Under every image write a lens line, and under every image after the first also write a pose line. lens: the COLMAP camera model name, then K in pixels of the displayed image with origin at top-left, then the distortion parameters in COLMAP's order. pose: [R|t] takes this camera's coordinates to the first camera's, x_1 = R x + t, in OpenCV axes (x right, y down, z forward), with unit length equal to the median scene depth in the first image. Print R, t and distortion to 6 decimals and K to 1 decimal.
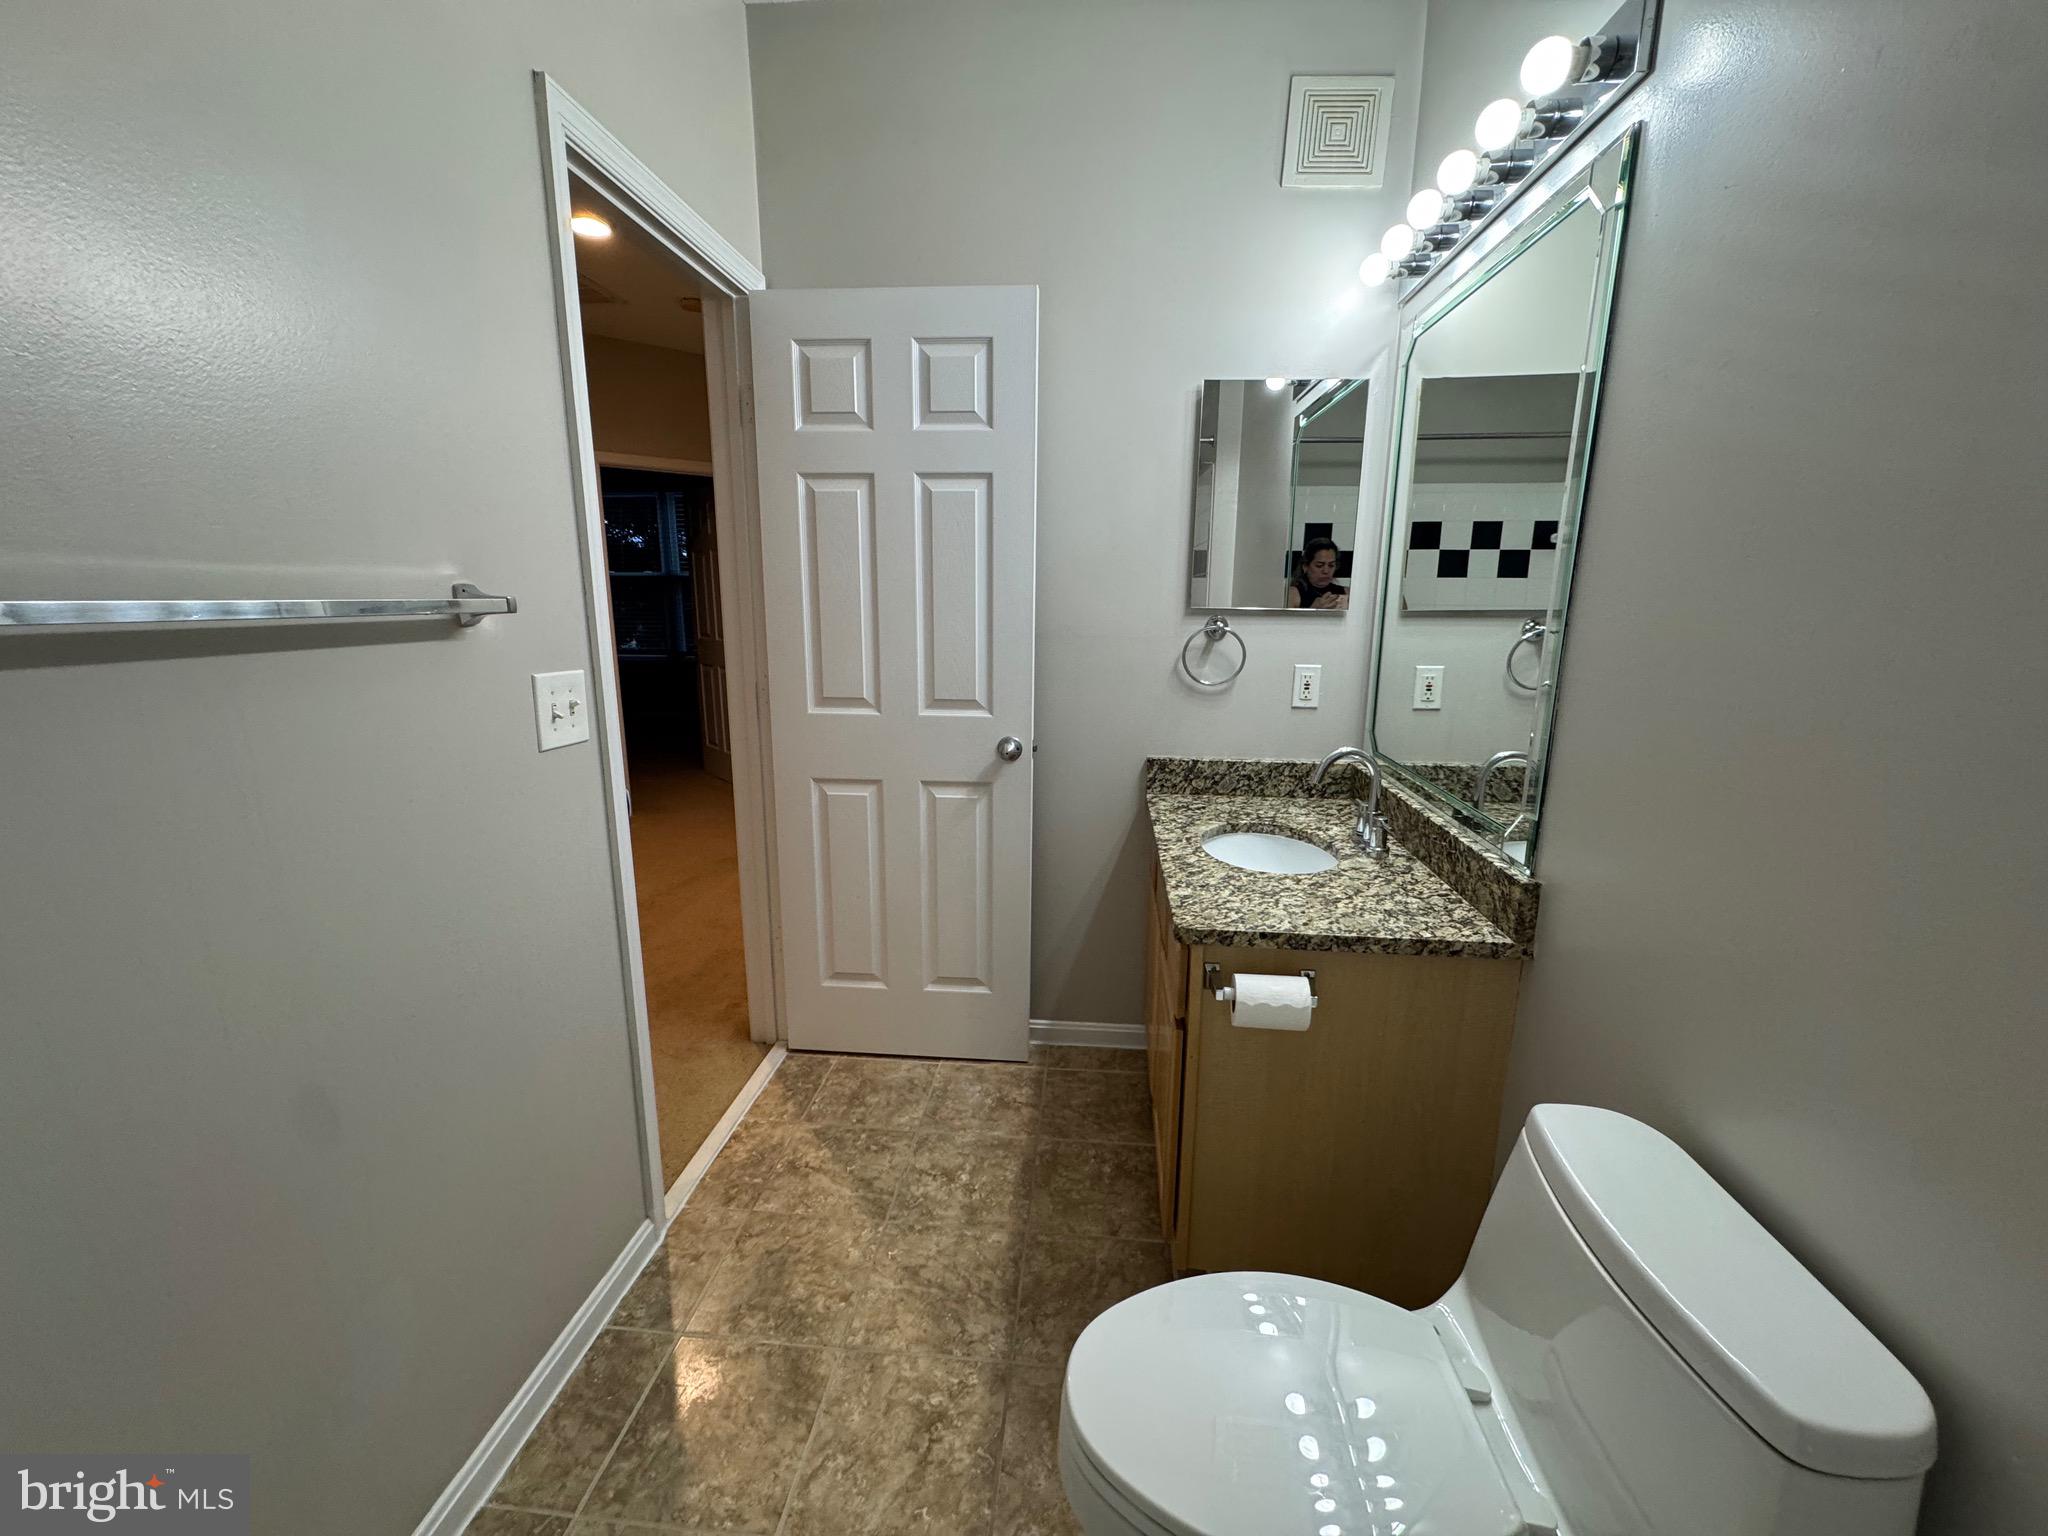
lens RADIAL K [[813.9, 0, 1028.0], [0, 813.9, 761.4], [0, 0, 1]] dist [-0.002816, 0.000466]
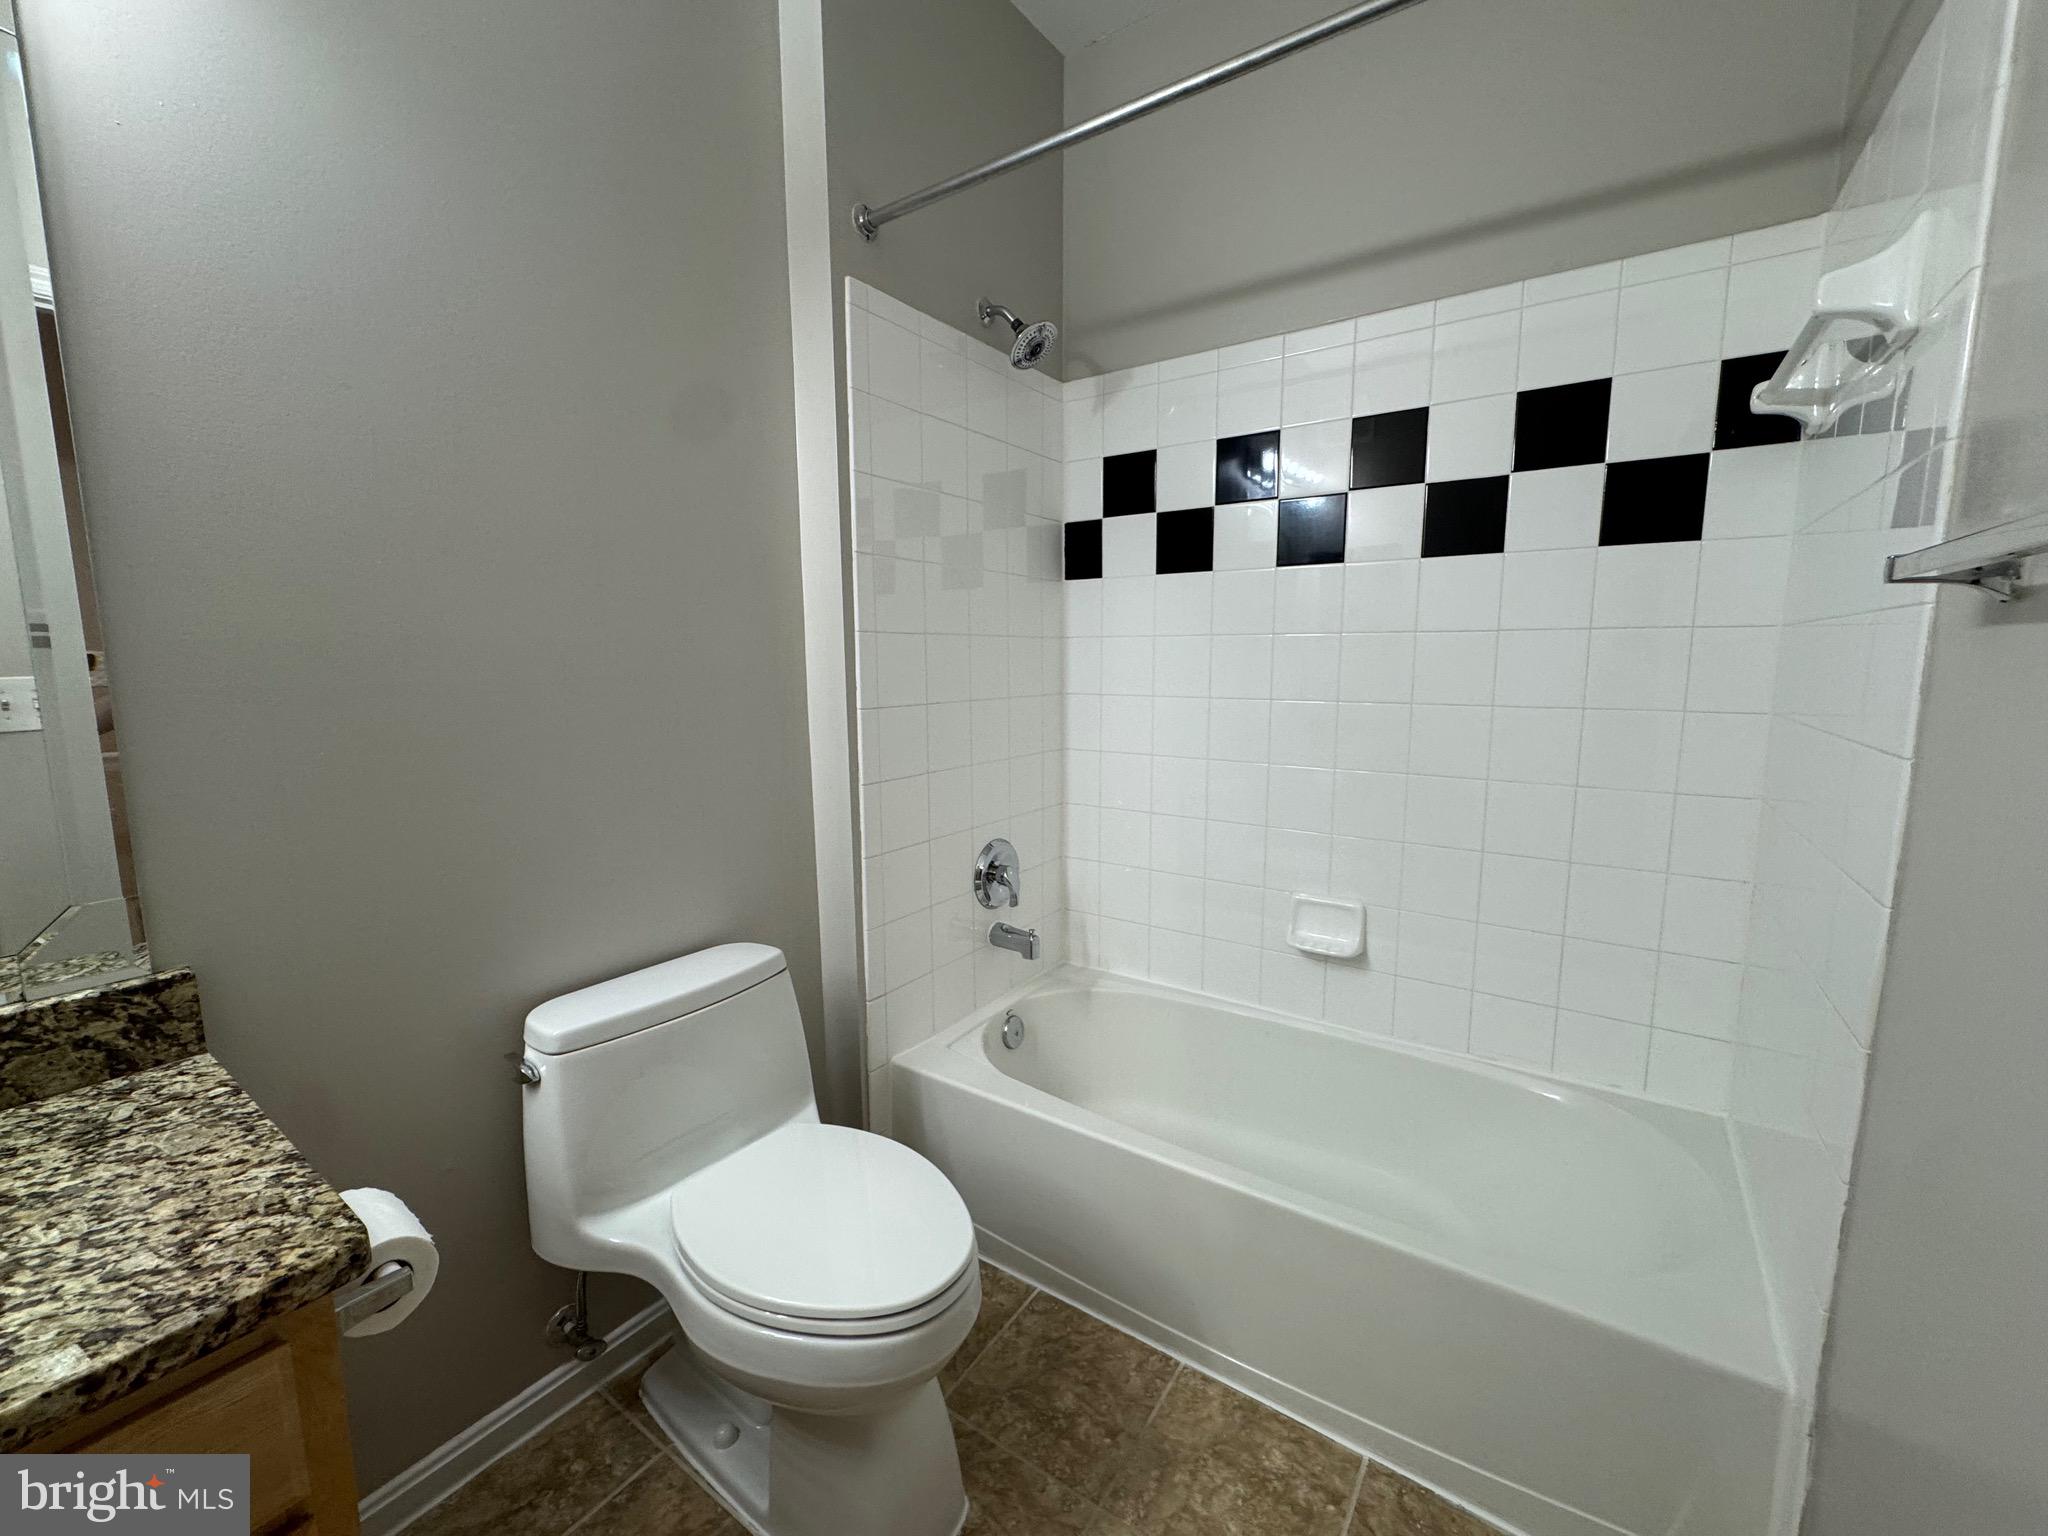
lens RADIAL K [[813.9, 0, 1024.9], [0, 813.9, 770.0], [0, 0, 1]] dist [-0.002816, 0.000466]
pose [[-0.871520, -0.070961, 0.485198, -0.335352], [0.097596, 0.944576, 0.313449, -0.154333], [-0.480549, 0.320531, -0.816292, 1.015494]]
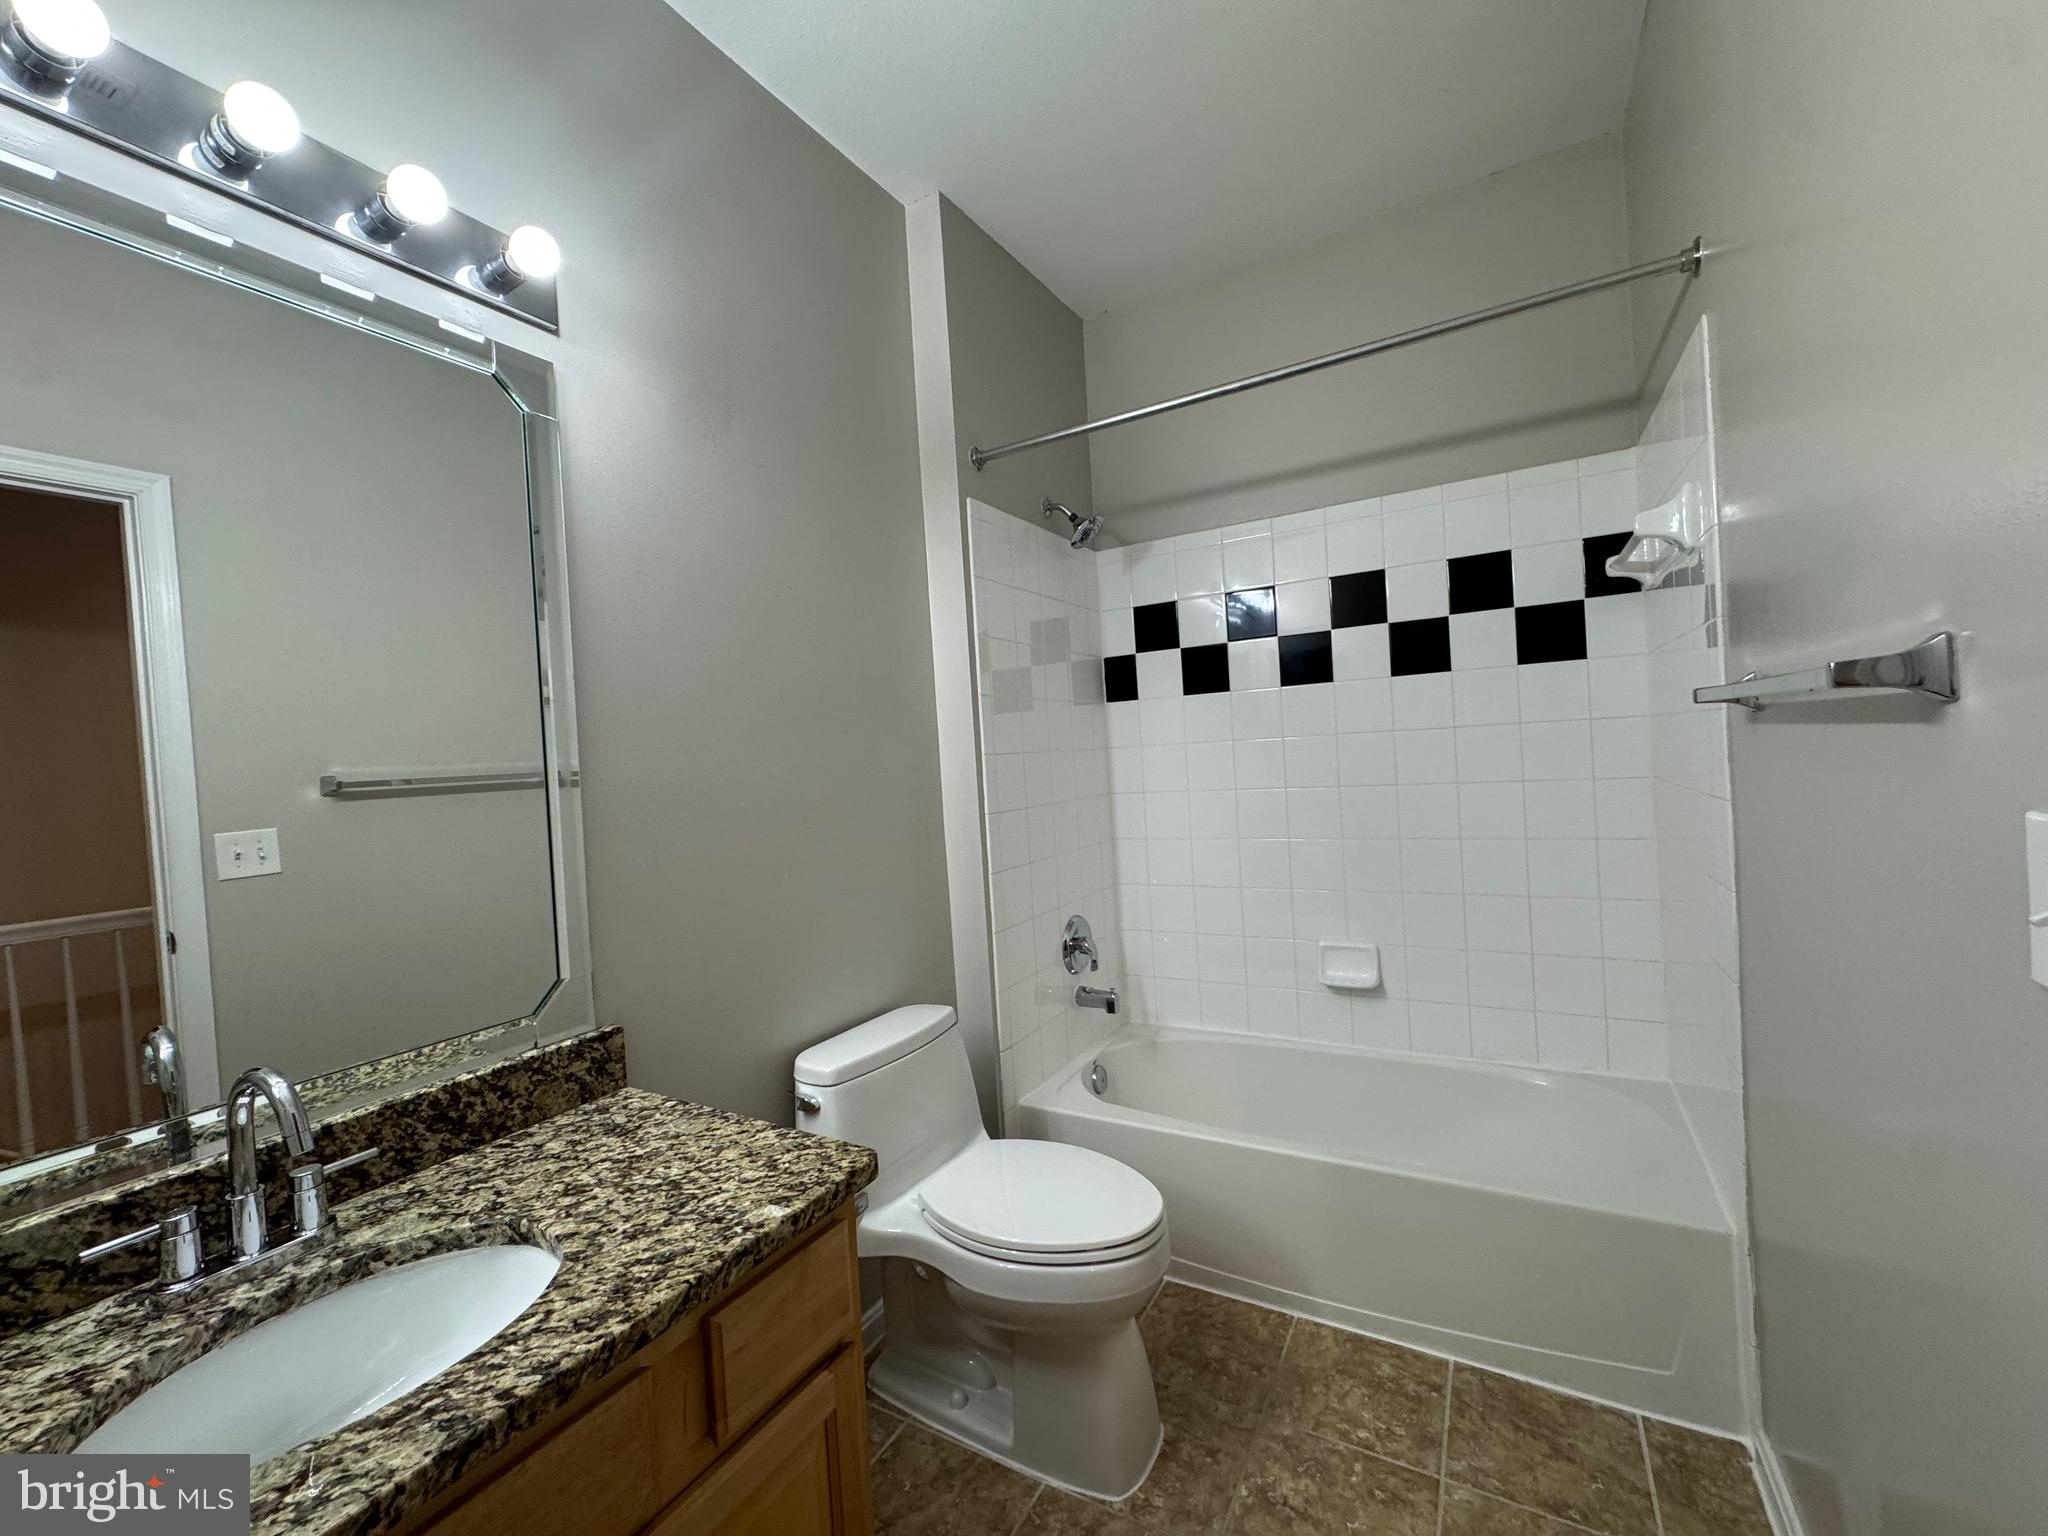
lens RADIAL K [[813.9, 0, 1023.2], [0, 813.9, 771.8], [0, 0, 1]] dist [-0.002816, 0.000466]
pose [[-0.905371, 0.039757, 0.422757, -0.256507], [0.137976, 0.969125, 0.204350, -0.259917], [-0.401580, 0.243343, -0.882903, 1.399869]]
